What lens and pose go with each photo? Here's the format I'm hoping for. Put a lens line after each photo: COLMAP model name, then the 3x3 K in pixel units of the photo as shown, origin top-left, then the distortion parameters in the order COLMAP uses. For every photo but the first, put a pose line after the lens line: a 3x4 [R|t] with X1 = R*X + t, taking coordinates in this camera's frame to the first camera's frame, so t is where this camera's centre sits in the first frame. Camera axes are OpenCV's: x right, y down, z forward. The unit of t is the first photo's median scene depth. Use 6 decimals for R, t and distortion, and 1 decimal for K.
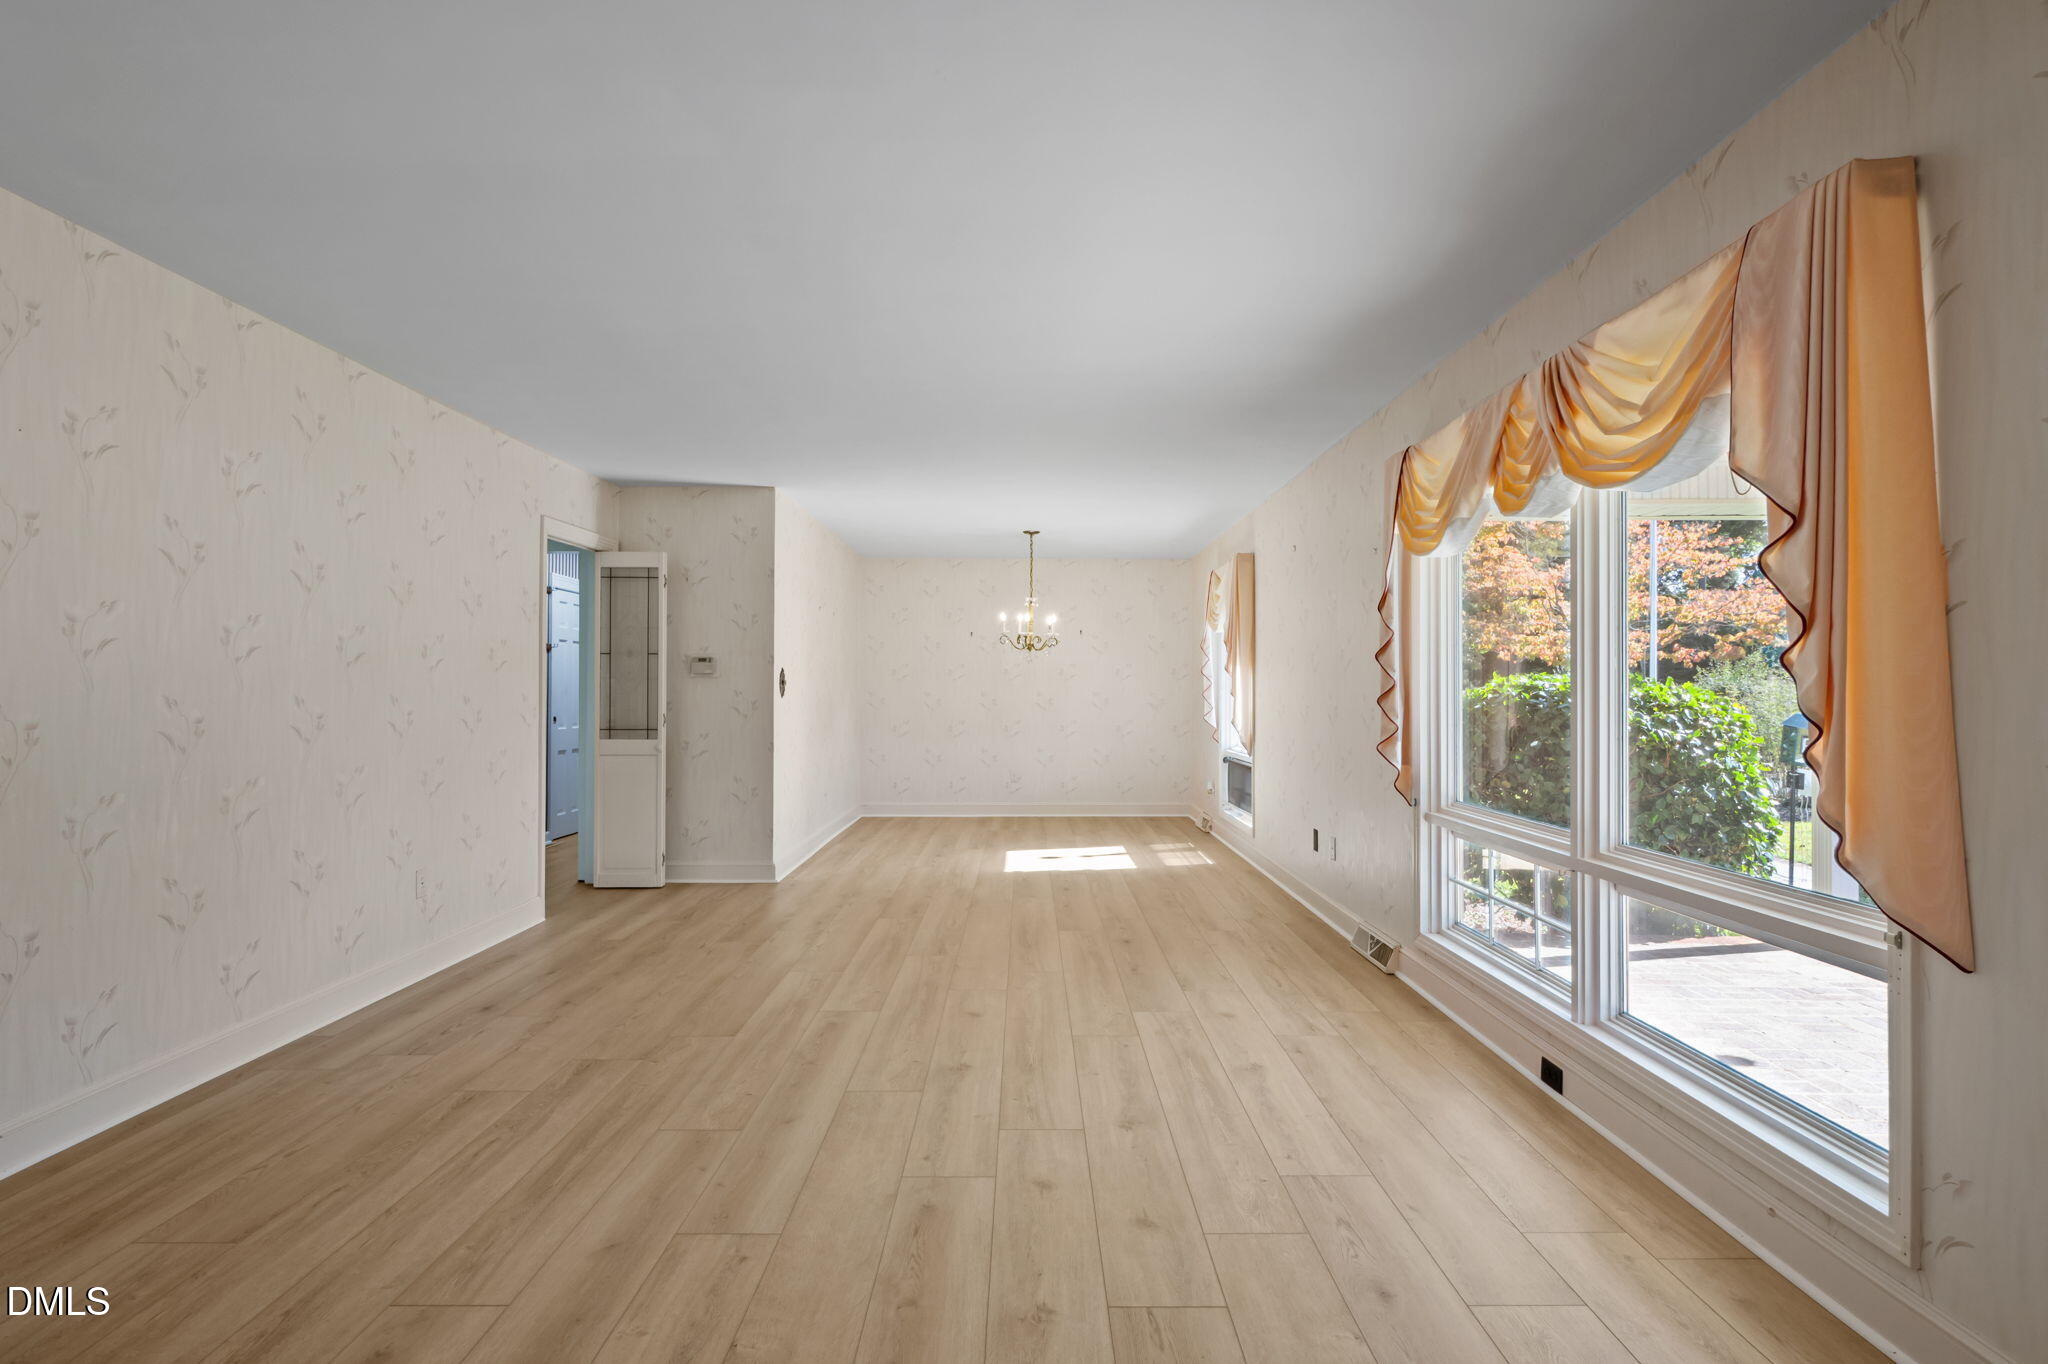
lens RADIAL K [[1020.2, 0, 1022.6], [0, 1020.2, 682.6], [0, 0, 1]] dist [-0.003366, -0.000362]
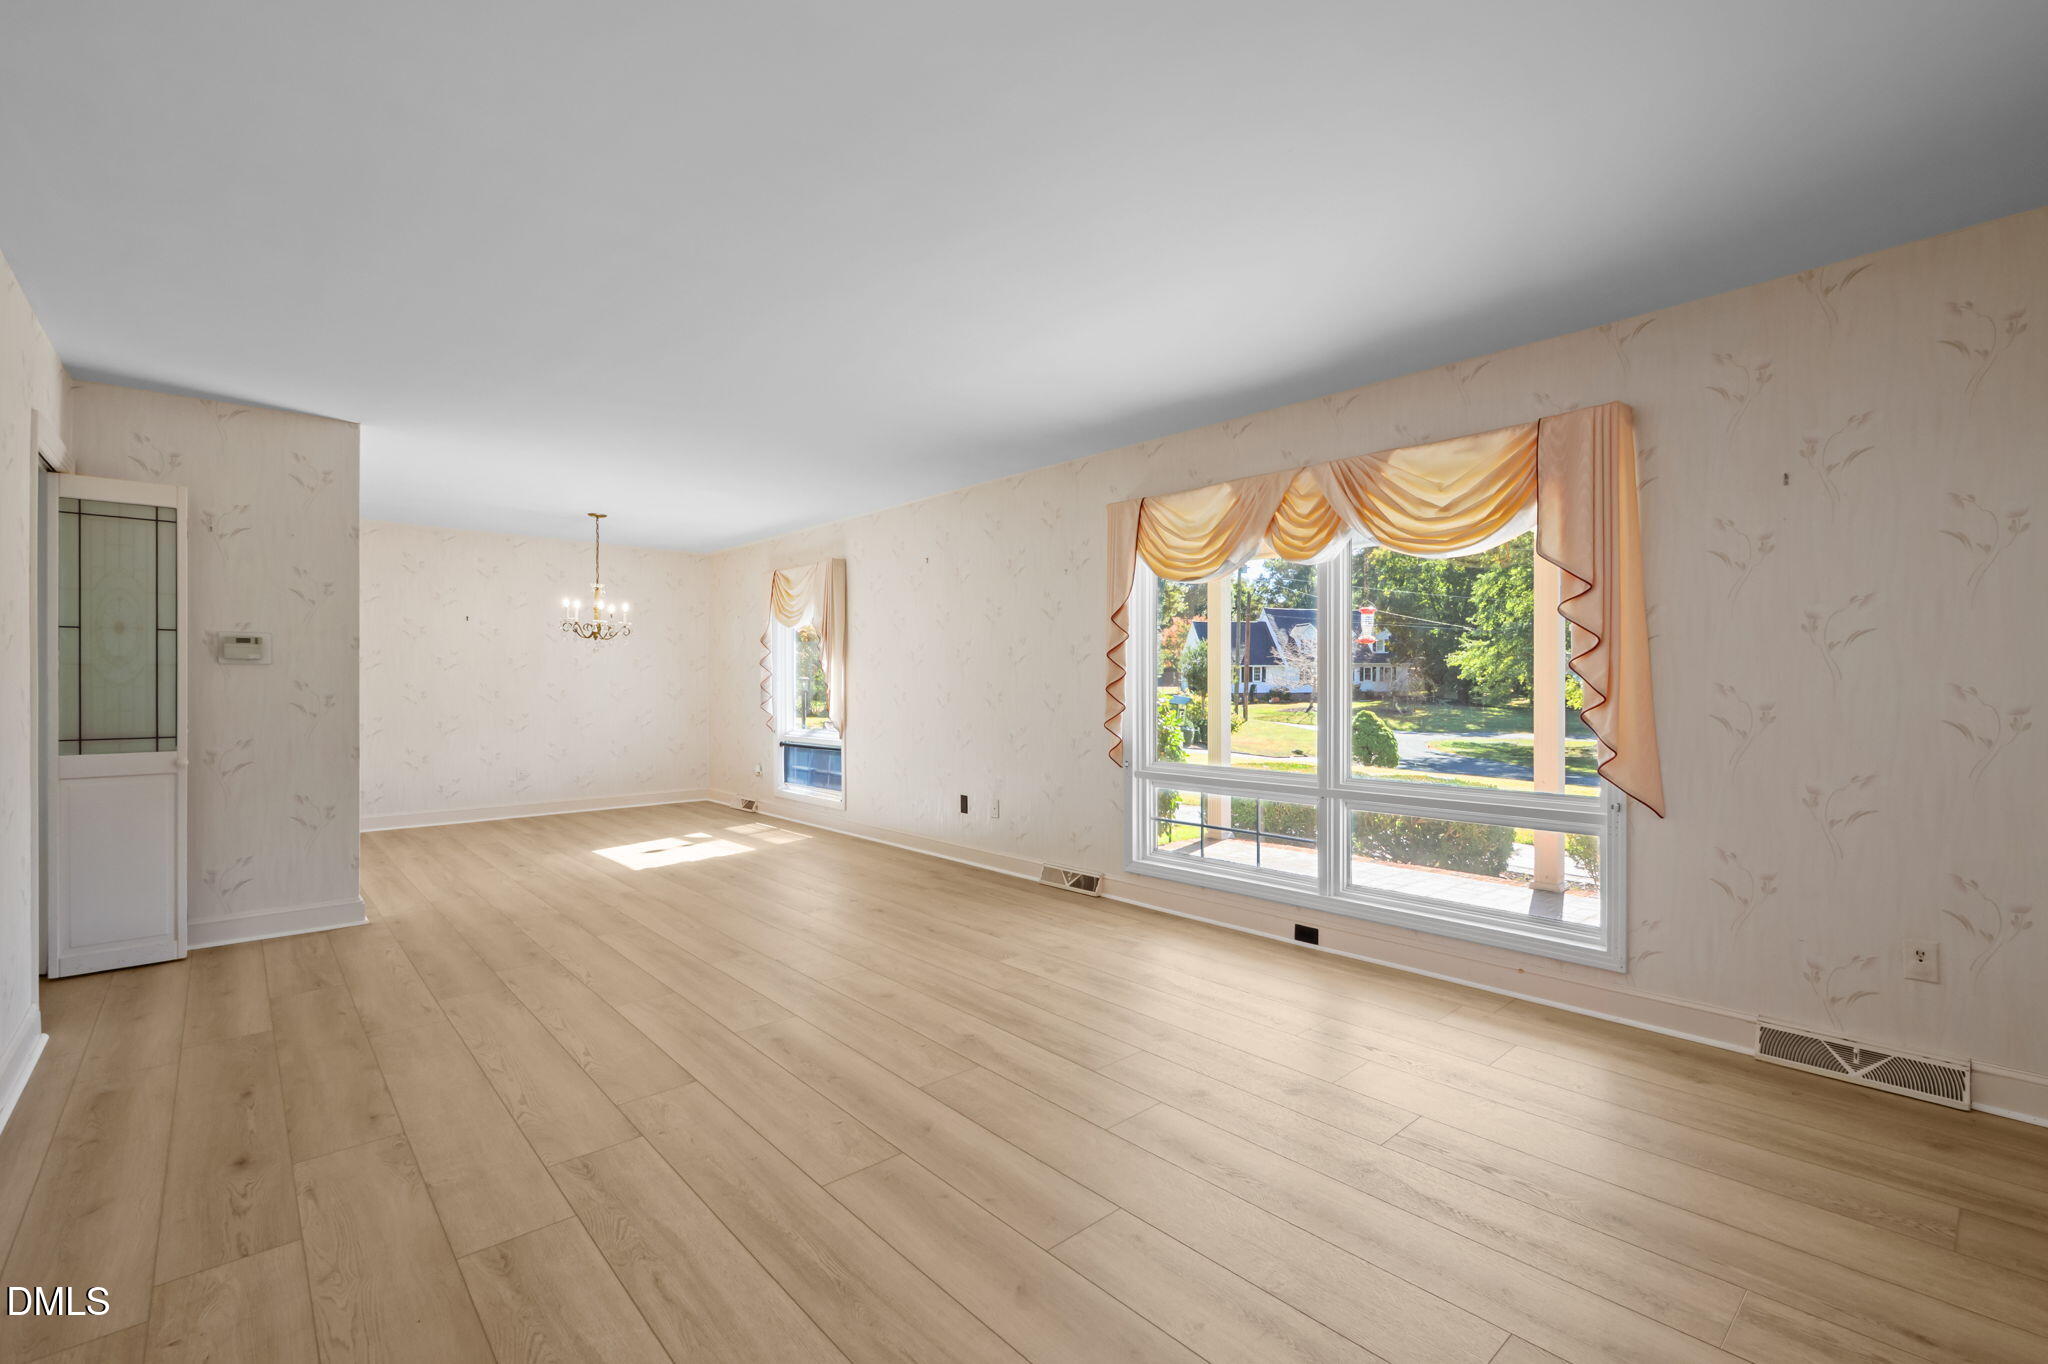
lens RADIAL K [[900.5, 0, 1018.1], [0, 900.5, 680.8], [0, 0, 1]] dist [-0.004581, 0.000569]
pose [[0.743454, -0.001629, 0.668785, -0.556062], [-0.003234, 0.999977, 0.006030, 0.002128], [-0.668779, -0.006646, 0.743432, 0.239399]]
